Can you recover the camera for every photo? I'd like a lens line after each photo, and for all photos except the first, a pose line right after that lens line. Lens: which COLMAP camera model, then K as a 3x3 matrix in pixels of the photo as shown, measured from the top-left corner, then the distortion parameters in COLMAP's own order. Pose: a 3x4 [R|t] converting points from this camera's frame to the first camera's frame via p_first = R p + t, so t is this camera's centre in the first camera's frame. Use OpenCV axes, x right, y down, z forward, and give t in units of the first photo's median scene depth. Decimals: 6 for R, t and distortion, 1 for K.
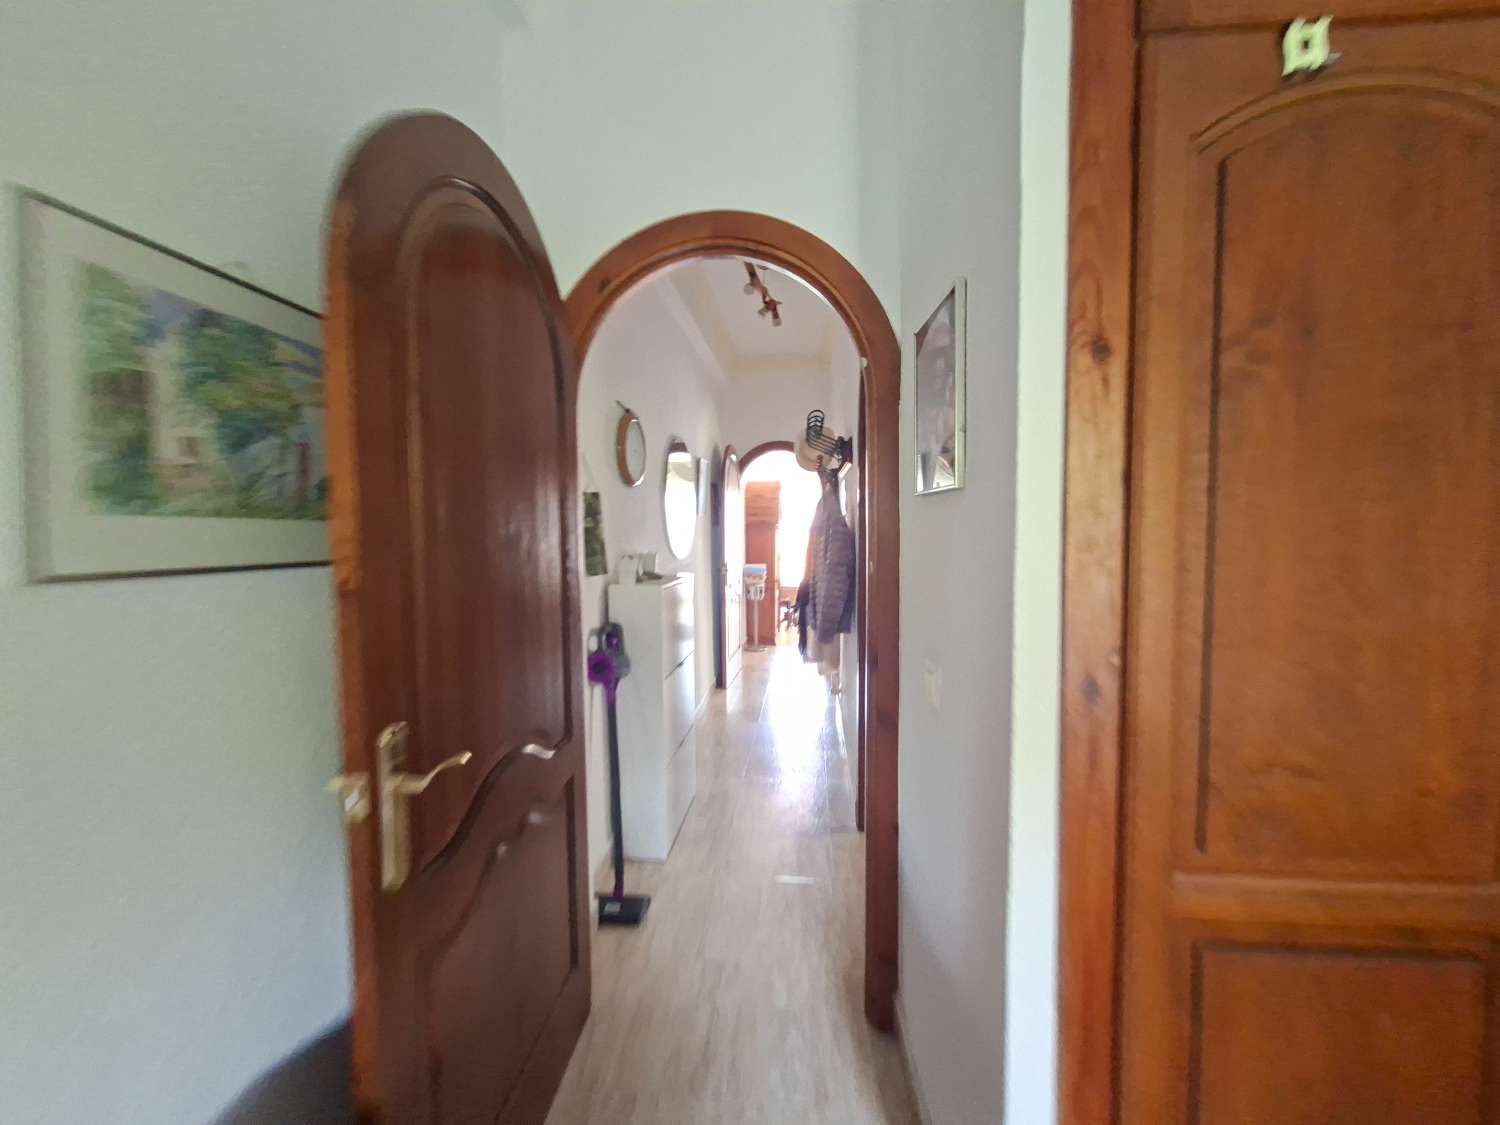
lens RADIAL K [[585.5, 0, 751.6], [0, 585.5, 557.5], [0, 0, 1]] dist [-0.001435, -0.000395]
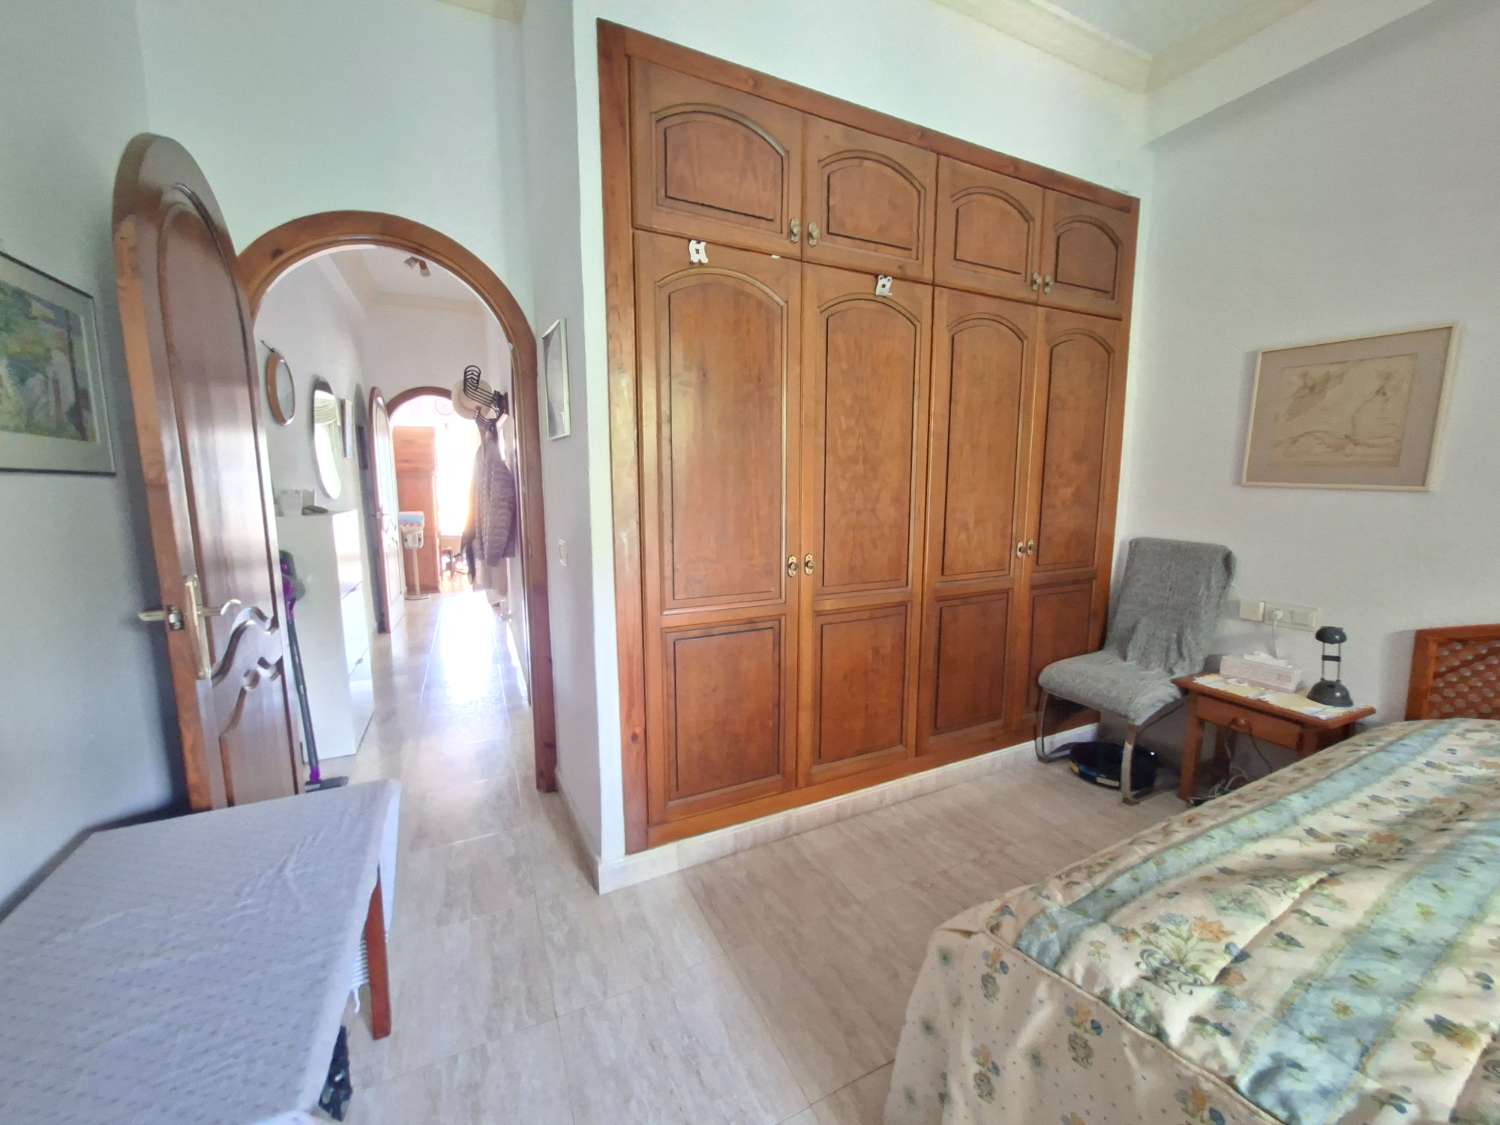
lens RADIAL K [[585.5, 0, 751.6], [0, 585.5, 557.5], [0, 0, 1]] dist [-0.001435, -0.000395]
pose [[0.853154, -0.062790, 0.517867, -0.041666], [0.022597, 0.996246, 0.083565, 0.039532], [-0.521170, -0.059592, 0.851370, -0.291777]]
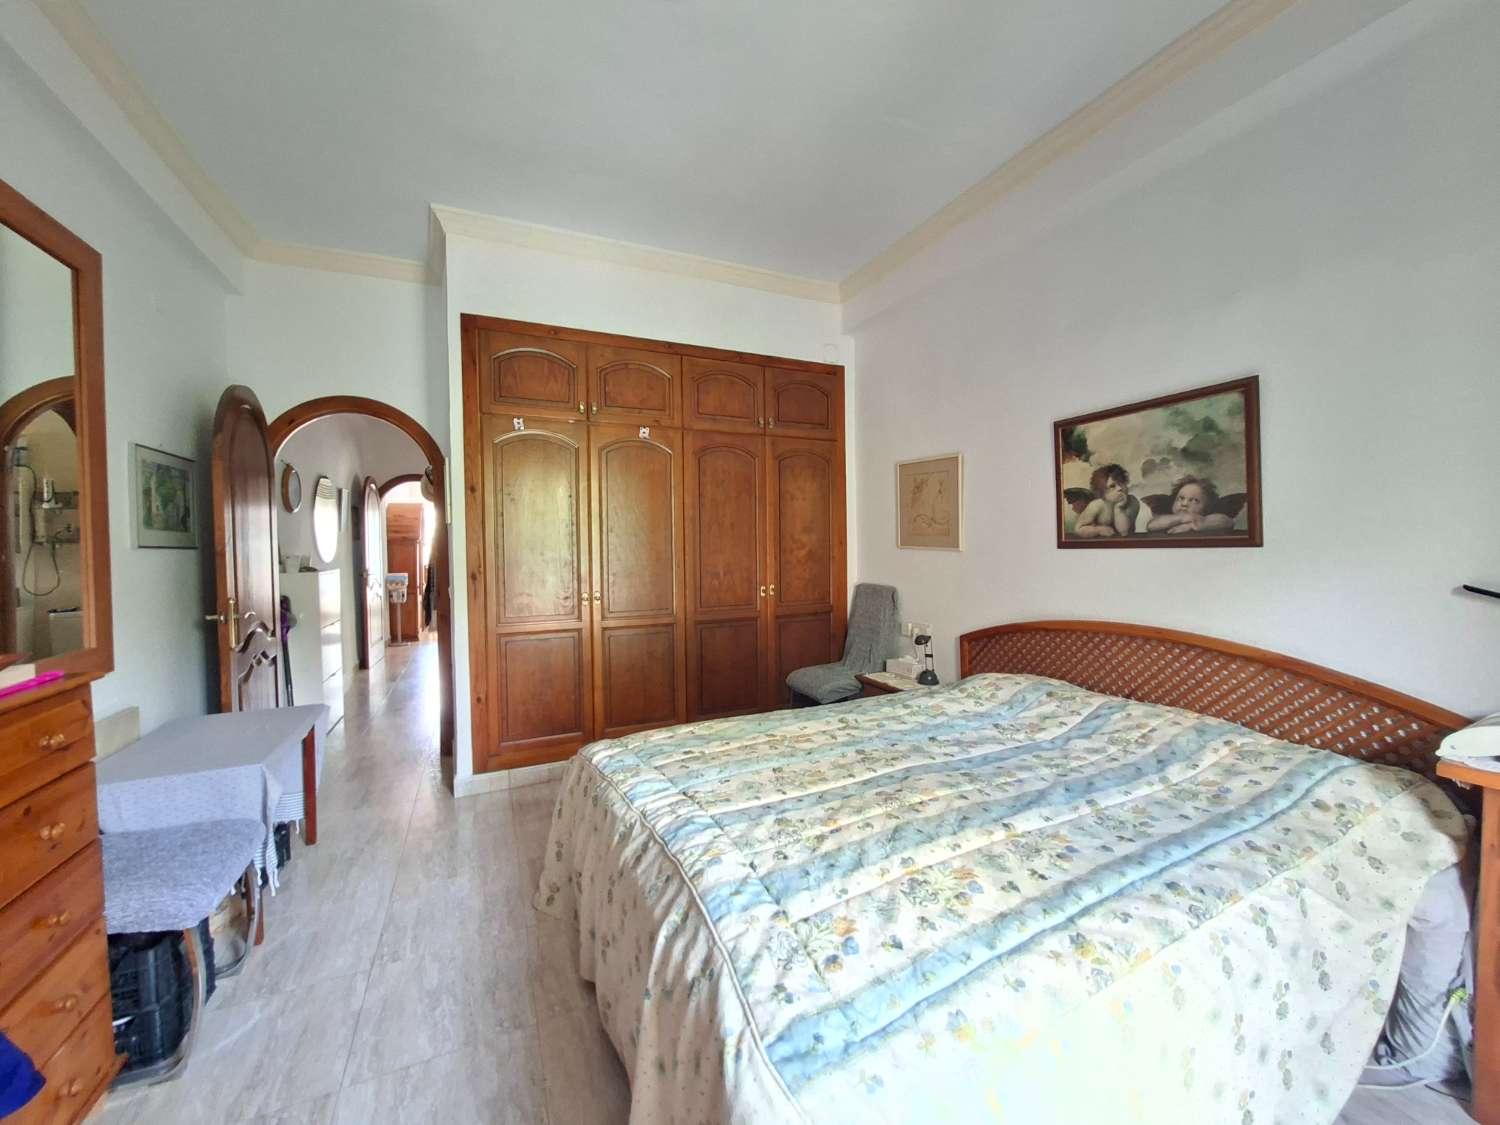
lens RADIAL K [[589.9, 0, 755.8], [0, 589.9, 560.0], [0, 0, 1]] dist [-0.000289, -0.000766]
pose [[0.861204, -0.016036, 0.508006, 0.053353], [0.030109, 0.999356, -0.019498, 0.063598], [-0.507366, 0.032087, 0.861133, -0.854995]]
